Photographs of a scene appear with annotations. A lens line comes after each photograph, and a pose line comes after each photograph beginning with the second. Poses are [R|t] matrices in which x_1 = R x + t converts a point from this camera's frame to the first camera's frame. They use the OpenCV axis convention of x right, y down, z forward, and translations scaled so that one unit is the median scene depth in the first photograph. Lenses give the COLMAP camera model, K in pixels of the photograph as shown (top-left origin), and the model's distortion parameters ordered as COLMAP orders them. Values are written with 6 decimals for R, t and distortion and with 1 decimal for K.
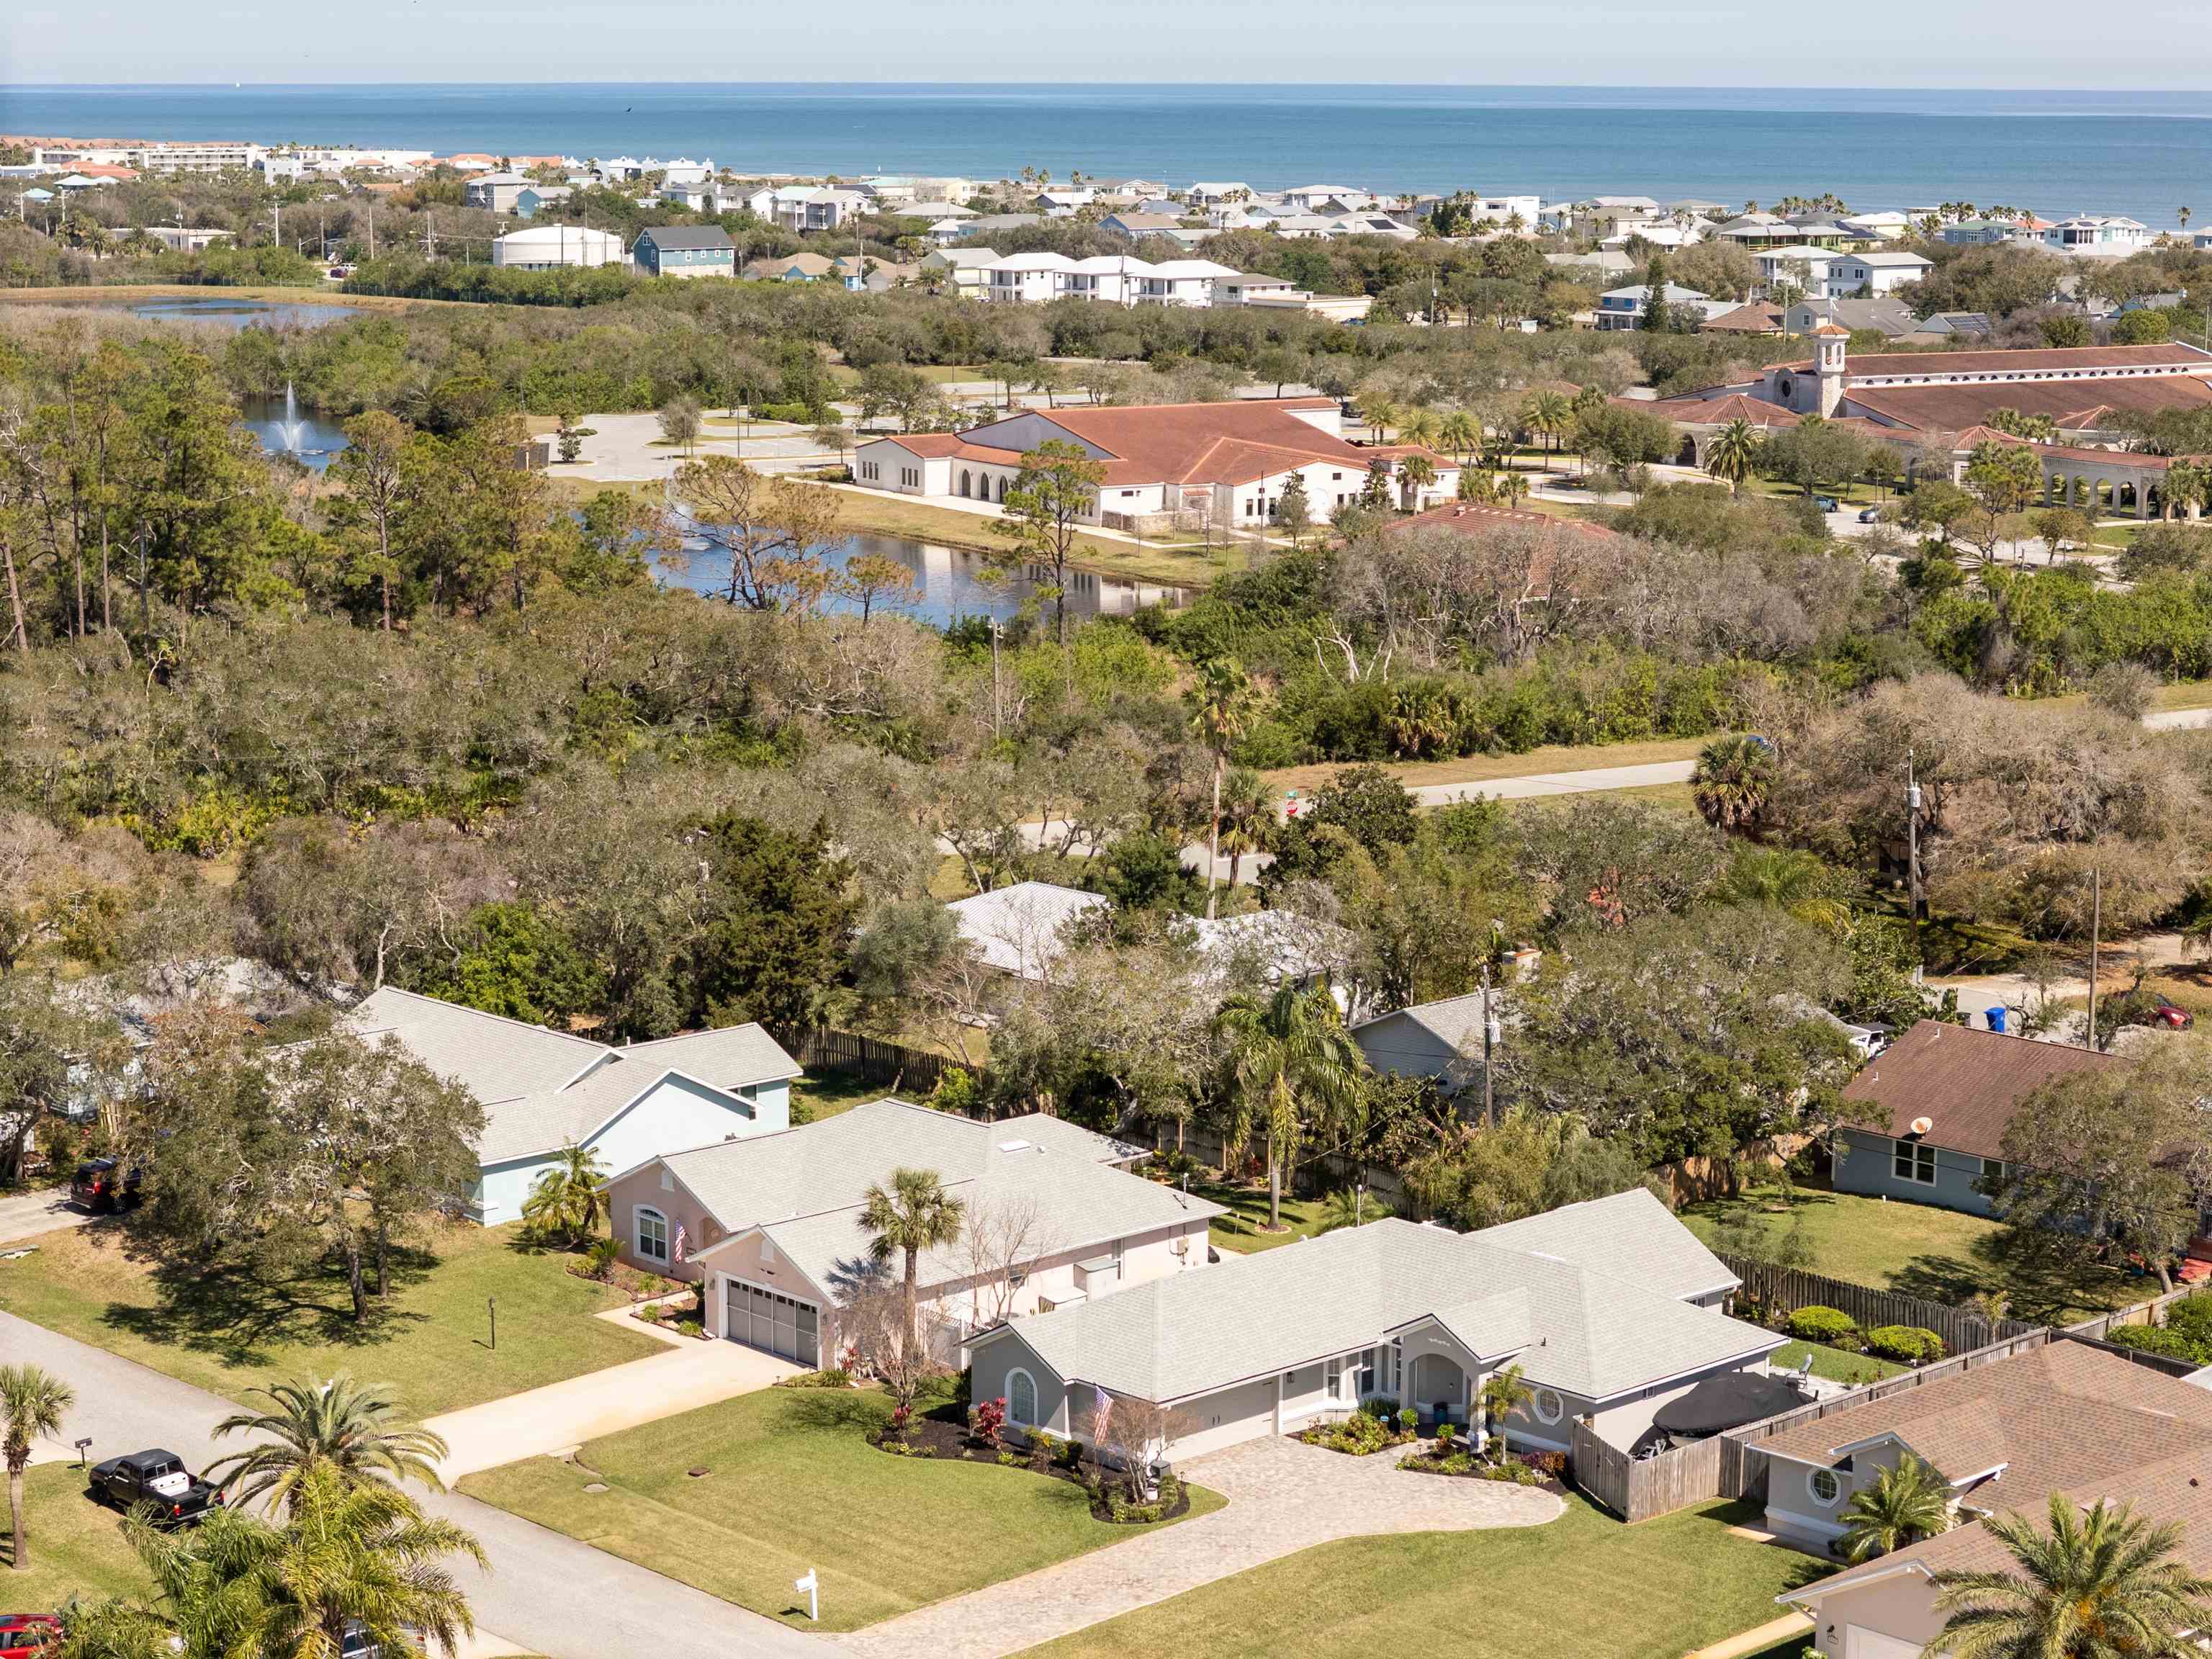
lens RADIAL K [[4432.8, 0, 1077.9], [0, 4432.8, 827.8], [0, 0, 1]] dist [-0.250800, 1.398175]
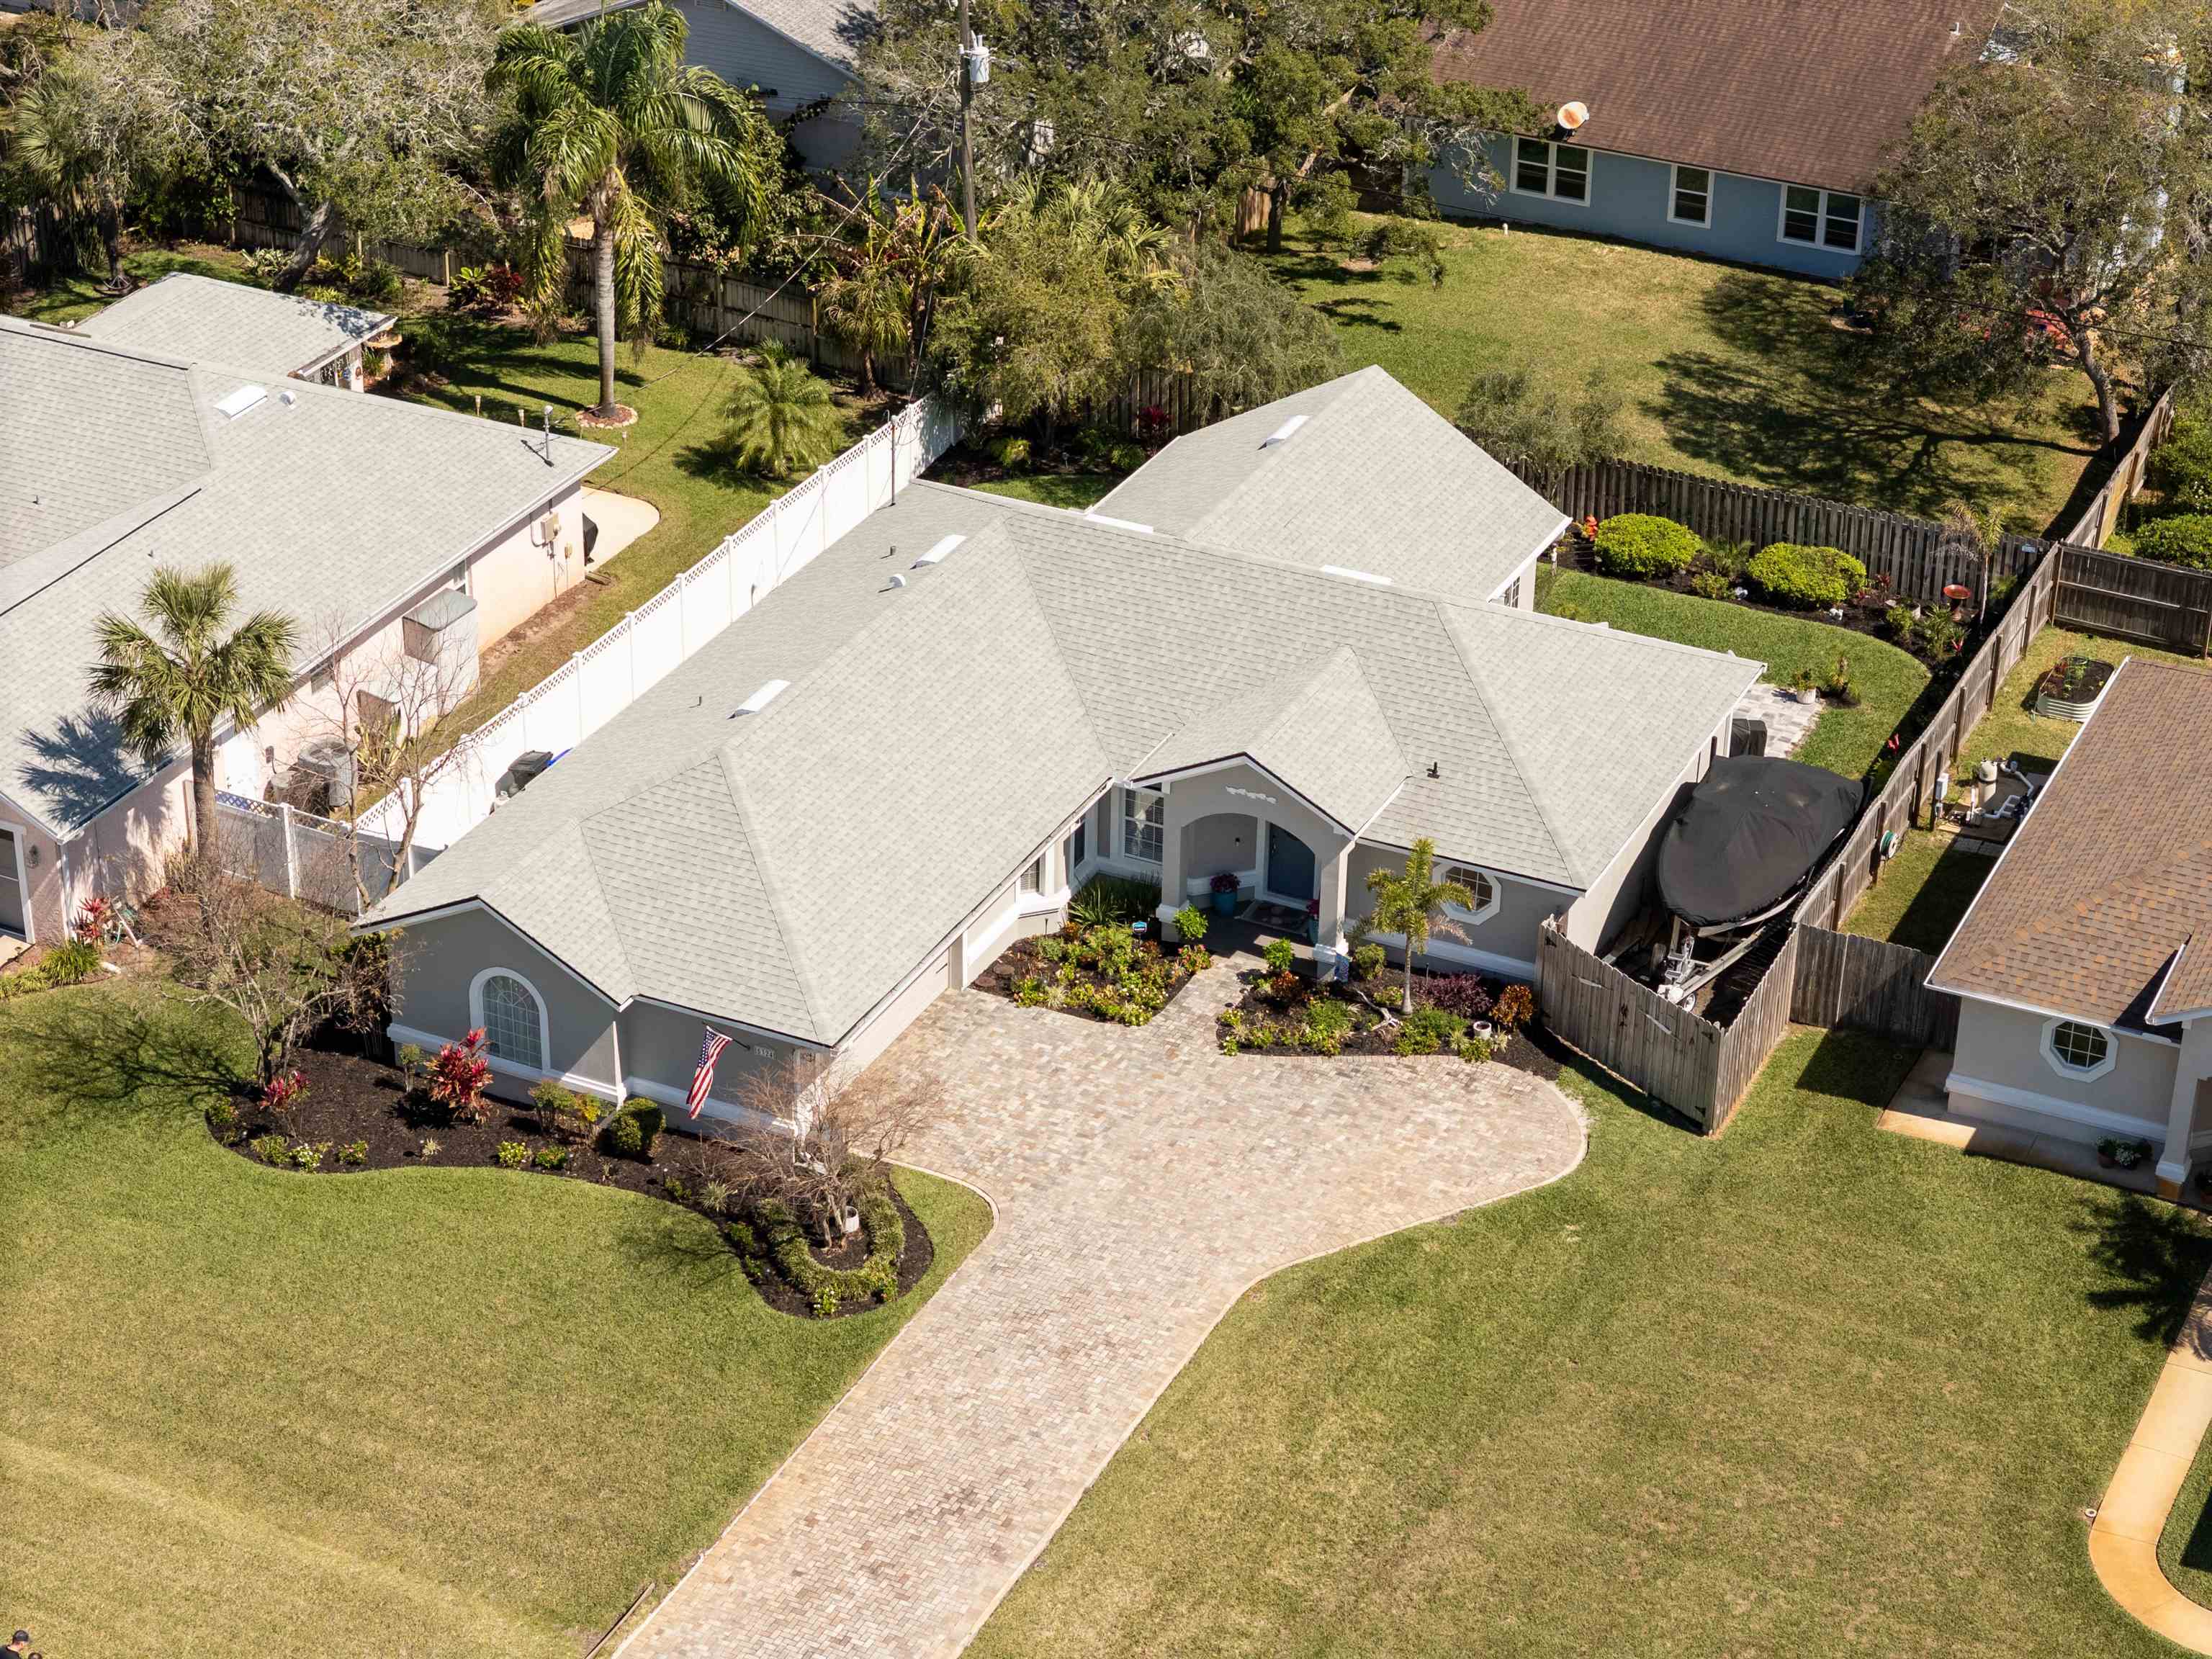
lens RADIAL K [[4432.8, 0, 1077.9], [0, 4432.8, 827.8], [0, 0, 1]] dist [-0.250800, 1.398175]
pose [[0.933951, -0.163635, 0.317740, -0.104349], [0.048991, 0.939253, 0.339711, -0.061554], [-0.354027, -0.301707, 0.885233, 0.485563]]
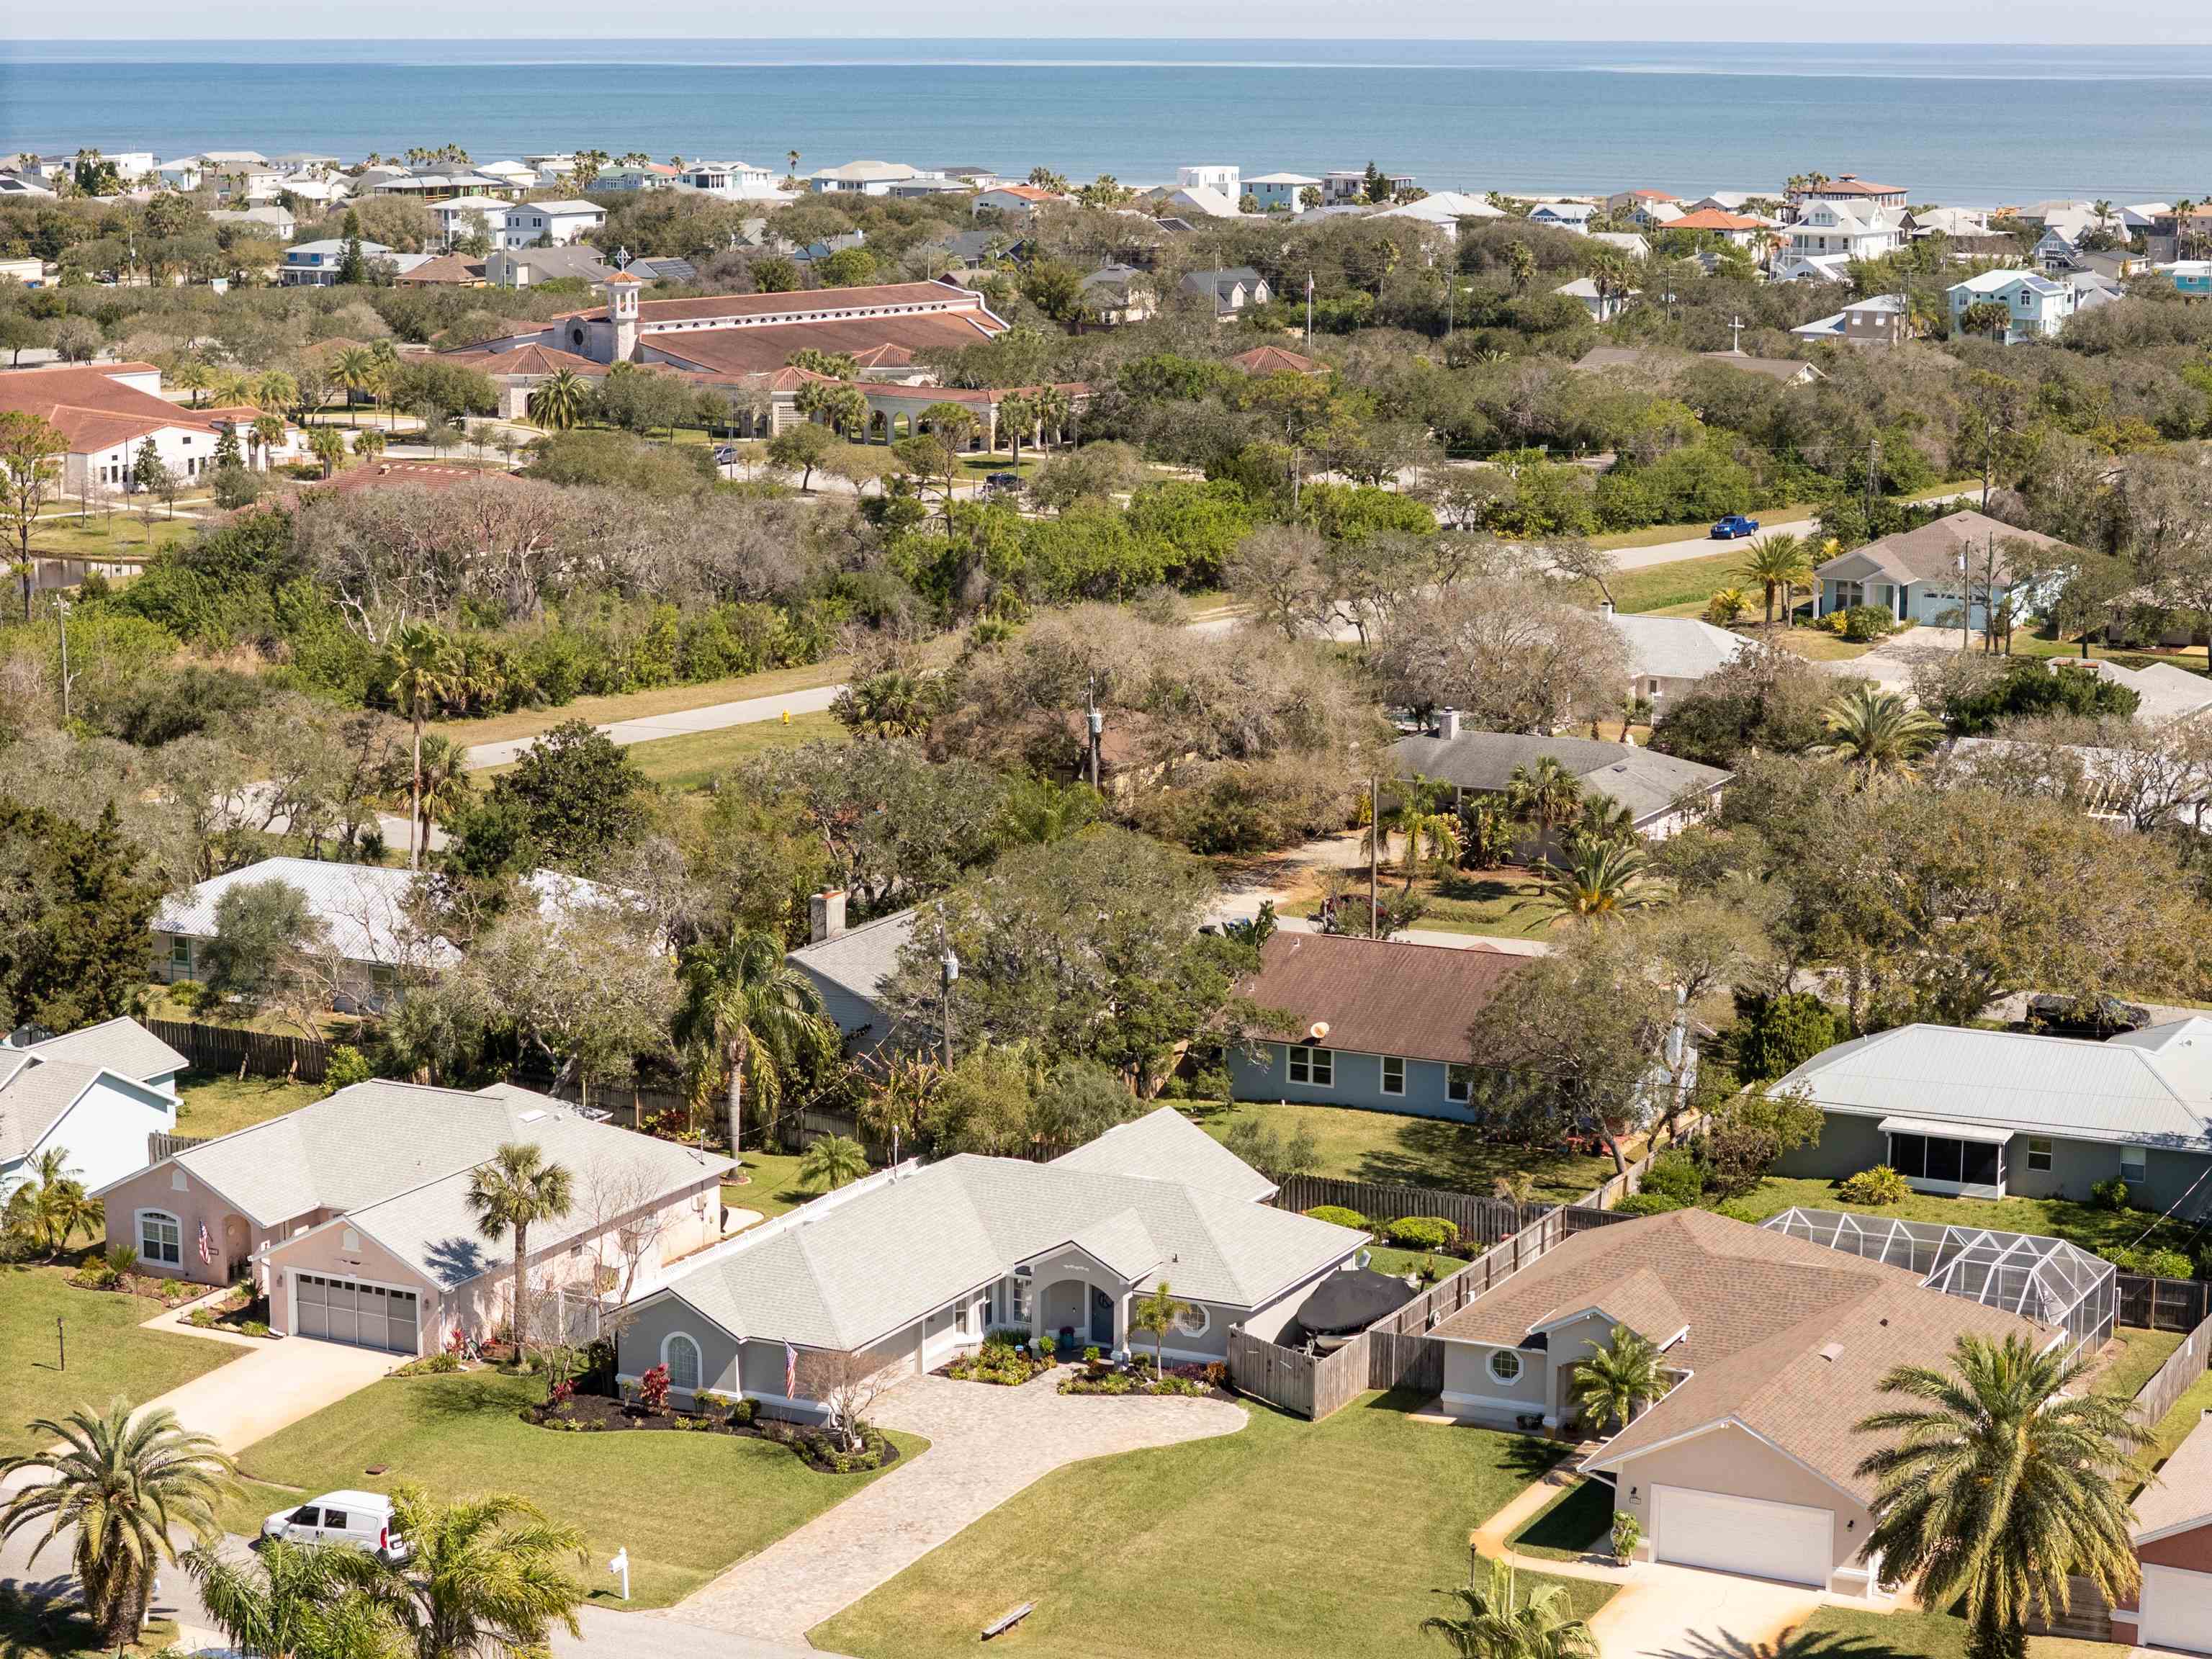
lens RADIAL K [[4432.8, 0, 1077.9], [0, 4432.8, 827.8], [0, 0, 1]] dist [-0.250800, 1.398175]
pose [[0.941047, -0.061123, 0.332707, -0.234893], [0.057499, 0.998130, 0.020739, -0.006083], [-0.333352, -0.000386, 0.942802, 0.030390]]
